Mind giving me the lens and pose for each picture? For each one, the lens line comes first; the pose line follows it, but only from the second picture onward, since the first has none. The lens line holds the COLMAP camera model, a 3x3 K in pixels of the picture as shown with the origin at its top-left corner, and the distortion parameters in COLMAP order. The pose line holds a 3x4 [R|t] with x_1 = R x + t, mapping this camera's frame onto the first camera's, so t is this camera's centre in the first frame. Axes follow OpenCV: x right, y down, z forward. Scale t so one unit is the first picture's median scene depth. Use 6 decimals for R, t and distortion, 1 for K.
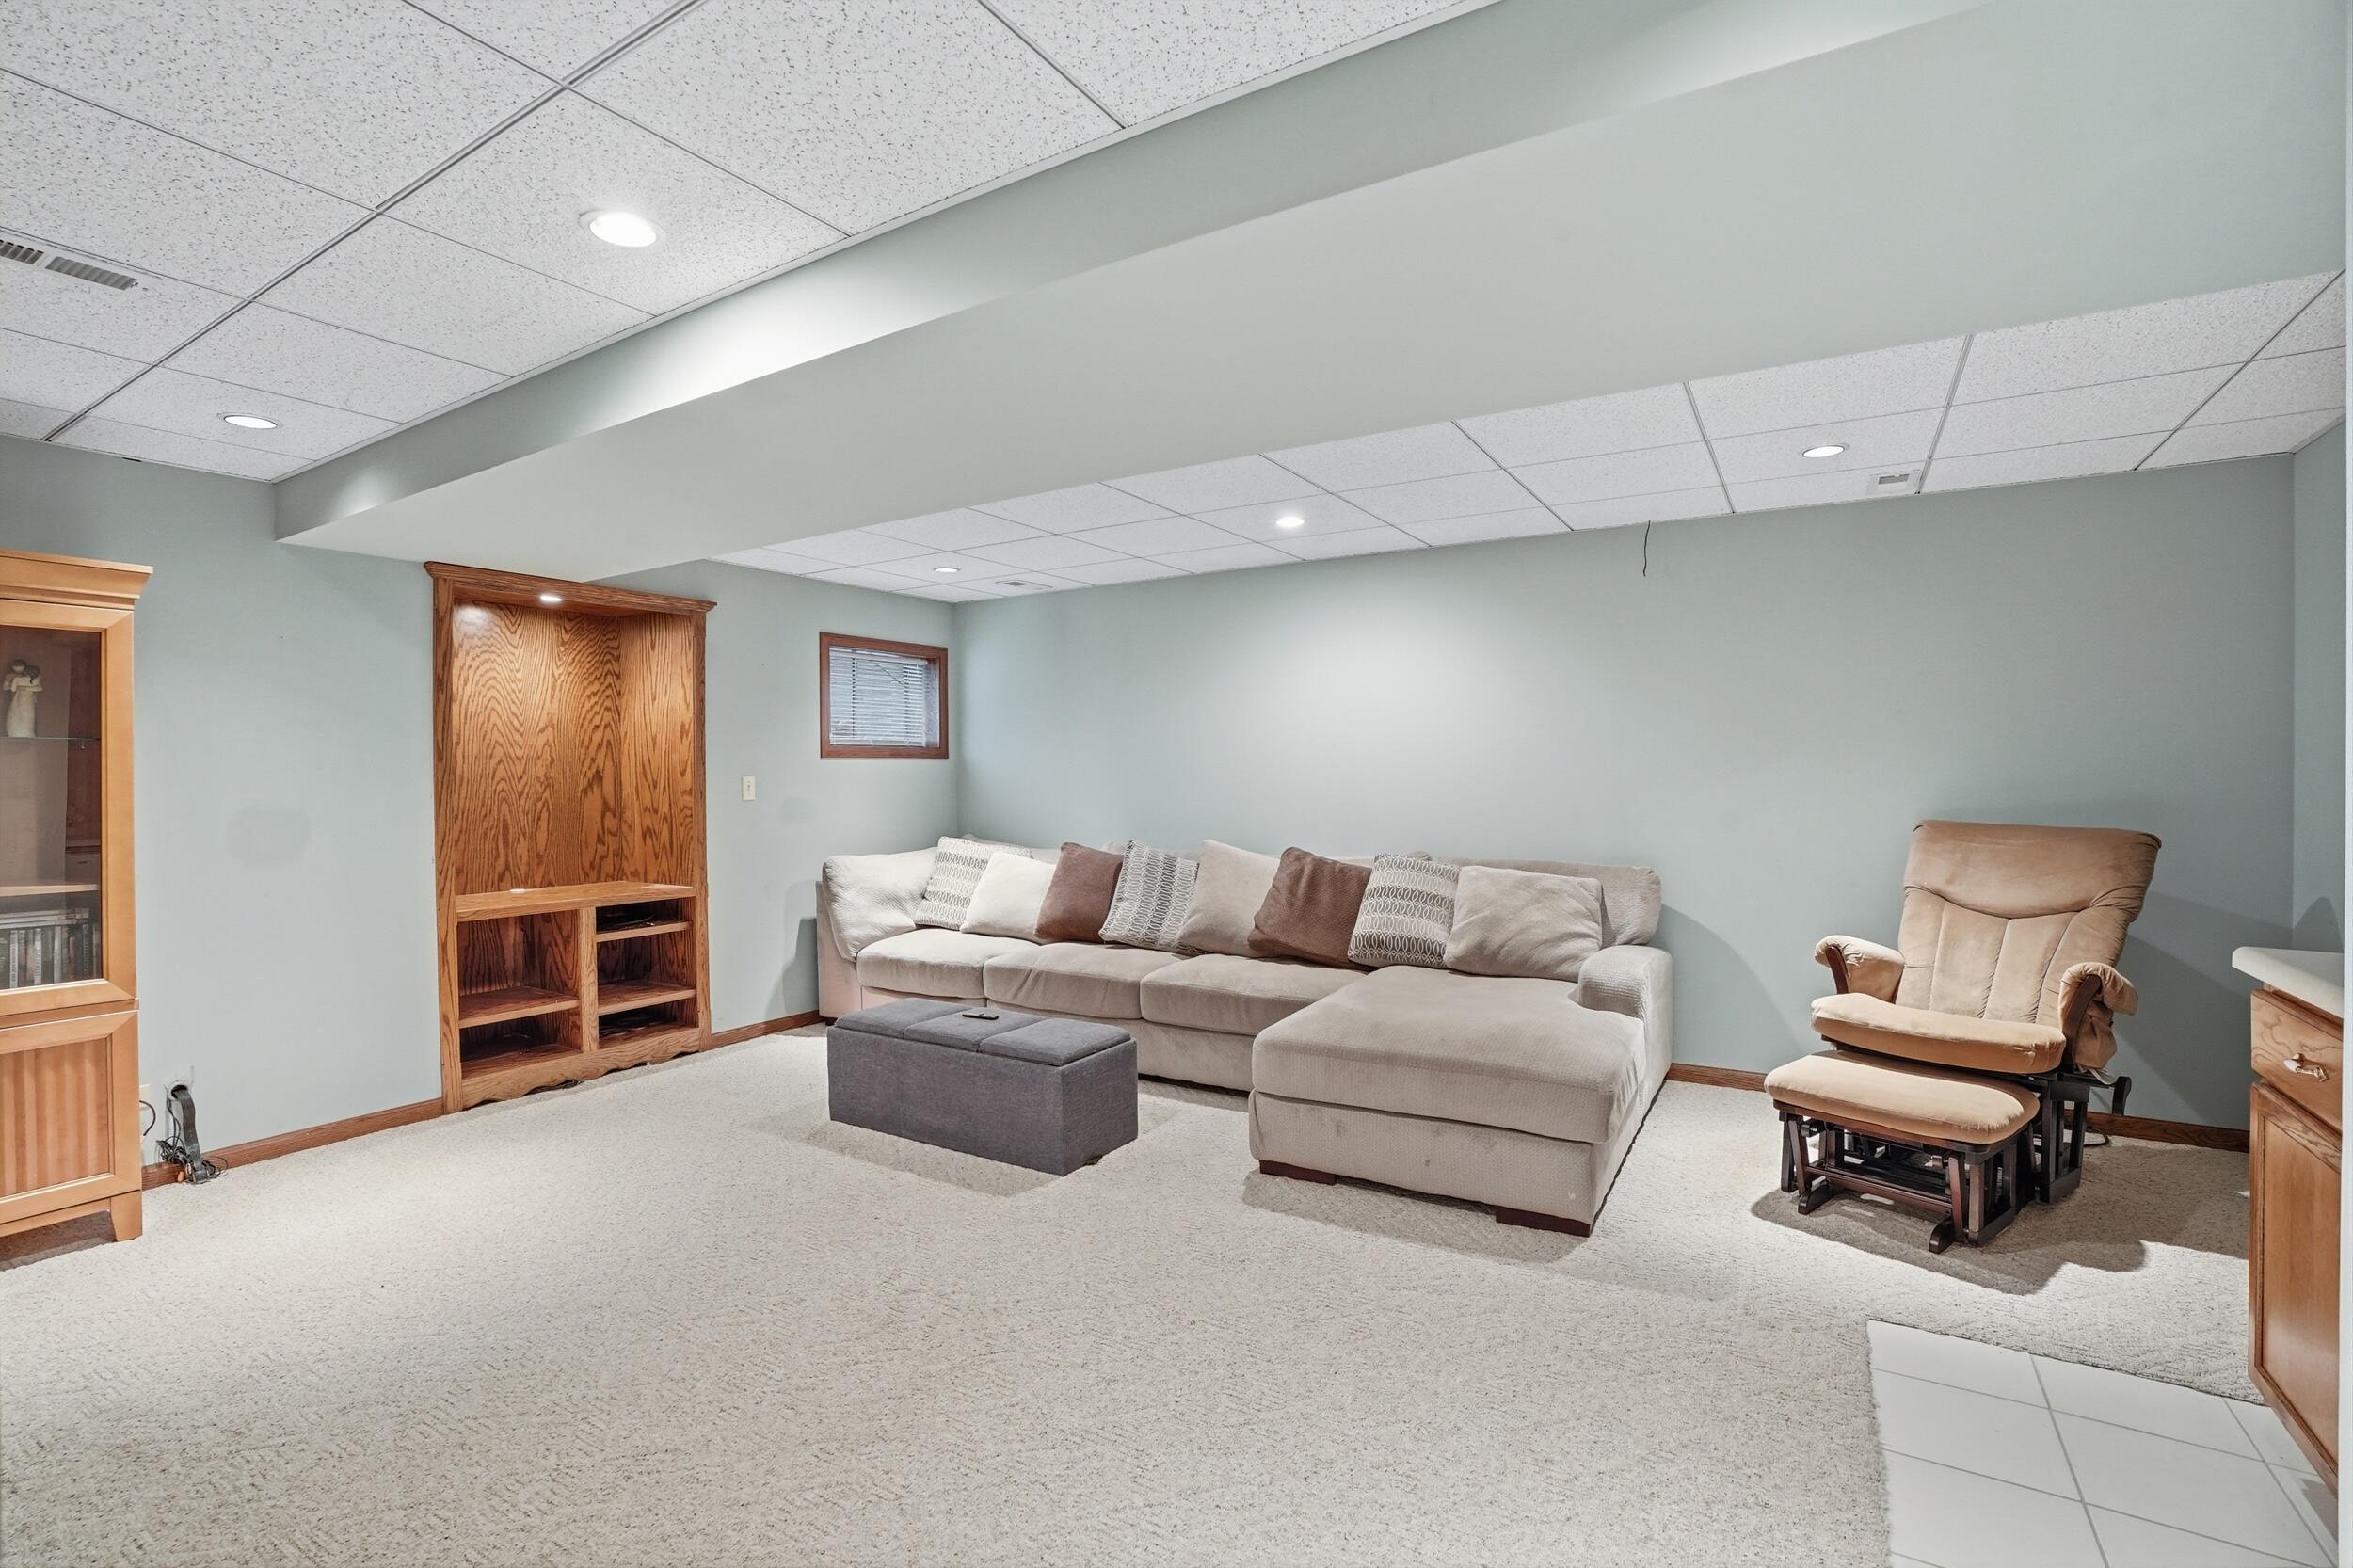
lens RADIAL K [[1086.0, 0, 1176.1], [0, 1086.0, 787.9], [0, 0, 1]] dist [-0.002627, 0.000184]
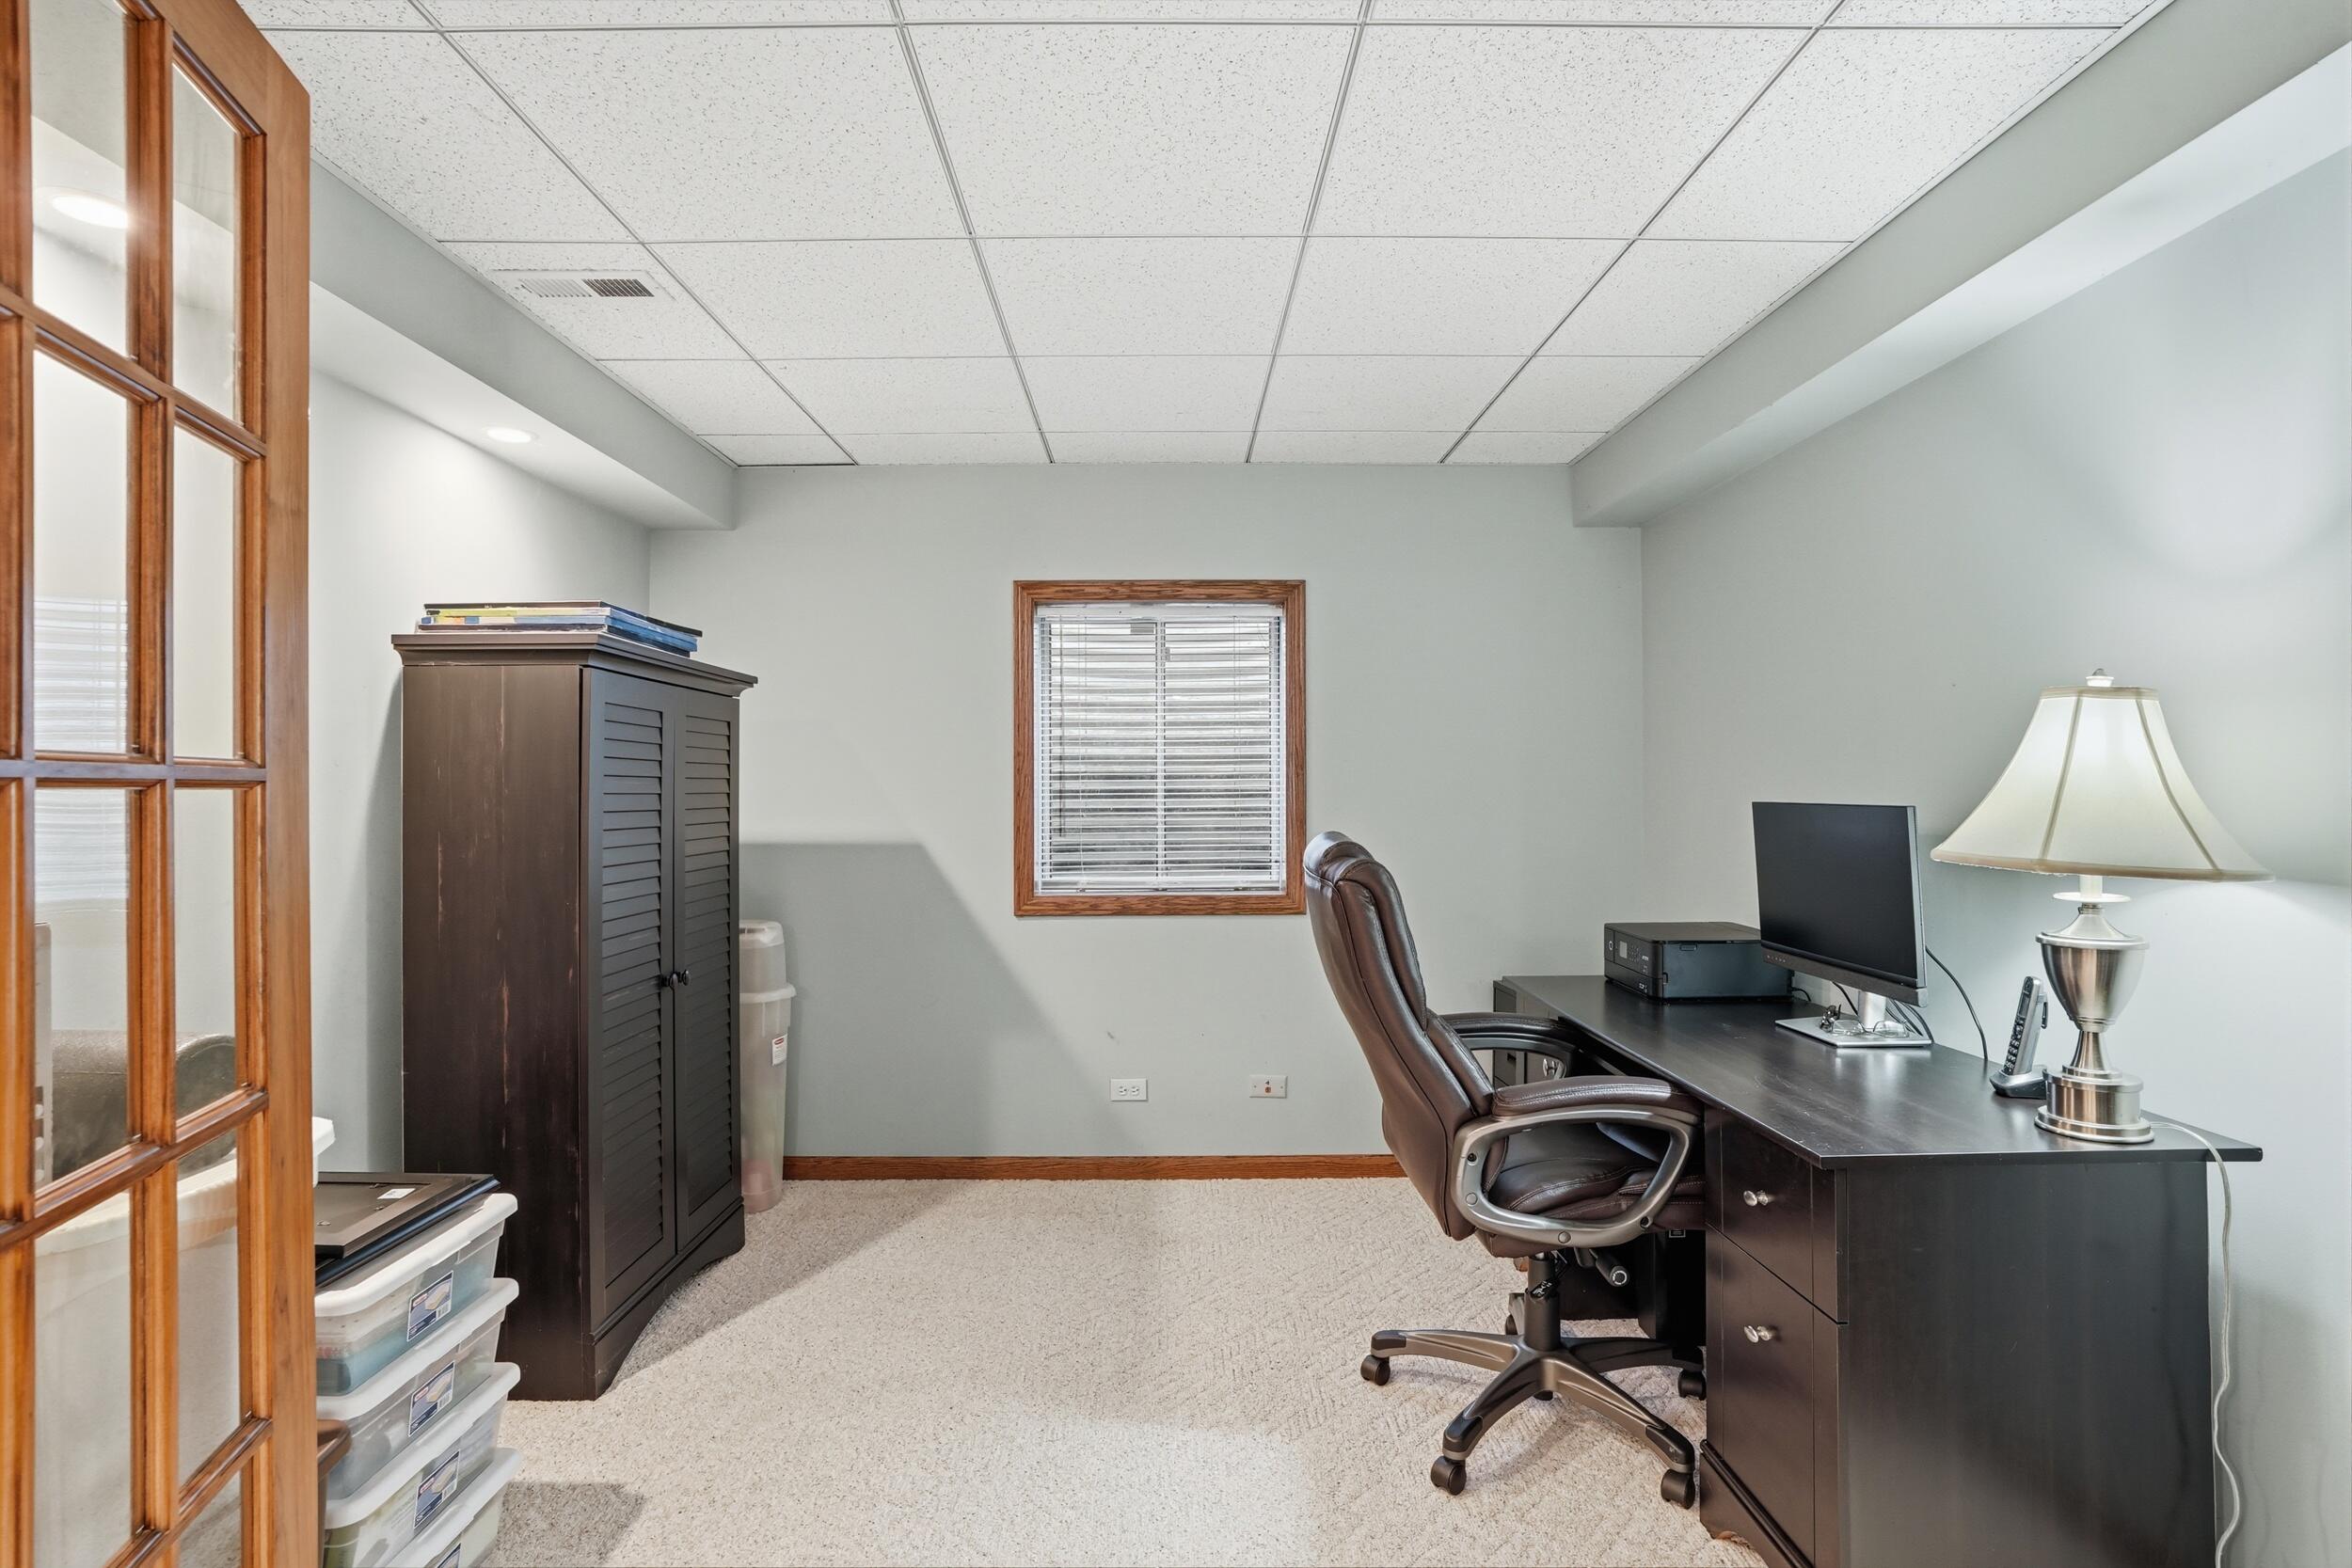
lens RADIAL K [[1085.4, 0, 1174.2], [0, 1085.4, 781.2], [0, 0, 1]] dist [-0.002627, 0.000184]
pose [[0.848501, 0.000124, 0.529193, 0.235059], [0.010168, 0.999812, -0.016538, -0.010310], [-0.529095, 0.019413, 0.848340, 0.388973]]
